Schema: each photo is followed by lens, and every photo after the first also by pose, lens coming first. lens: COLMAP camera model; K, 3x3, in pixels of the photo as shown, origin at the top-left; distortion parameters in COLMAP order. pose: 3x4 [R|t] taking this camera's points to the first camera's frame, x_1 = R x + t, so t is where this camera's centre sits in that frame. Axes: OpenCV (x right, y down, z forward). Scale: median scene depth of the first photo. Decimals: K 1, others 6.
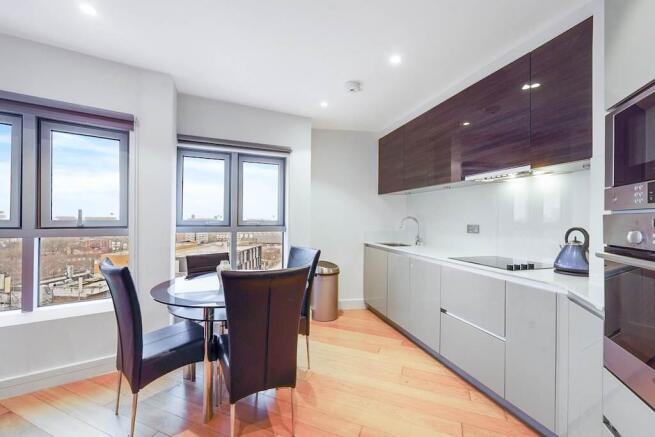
lens RADIAL K [[275.9, 0, 322.4], [0, 275.9, 220.1], [0, 0, 1]] dist [0.000070, 0.000034]
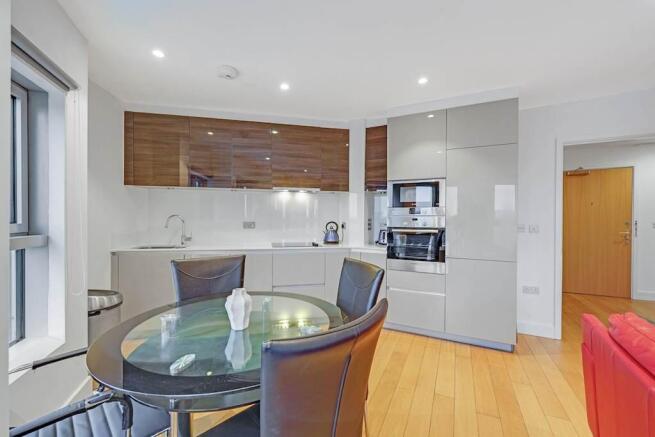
lens RADIAL K [[275.9, 0, 322.4], [0, 275.9, 220.1], [0, 0, 1]] dist [0.000070, 0.000034]
pose [[0.057691, -0.014923, 0.998223, -0.753007], [0.000211, 0.999888, 0.014936, -0.010692], [-0.998334, -0.000651, 0.057688, 0.607546]]
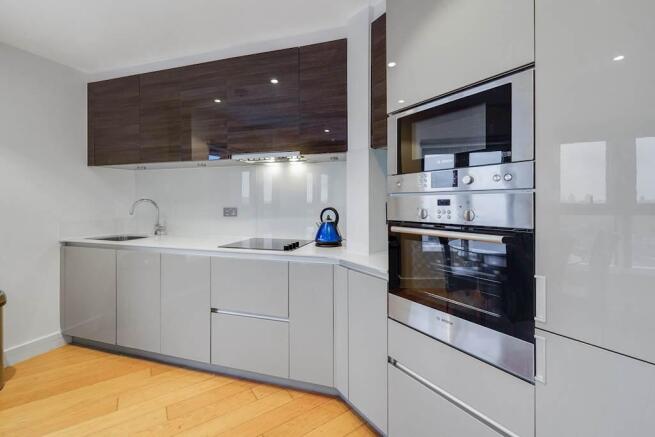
lens RADIAL K [[271.2, 0, 326.9], [0, 271.2, 203.6], [0, 0, 1]] dist [-0.002471, -0.000142]
pose [[0.532226, -0.012673, 0.846507, -0.065972], [0.011176, 0.999906, 0.007943, -0.000184], [-0.846529, 0.005233, 0.532318, 0.234357]]
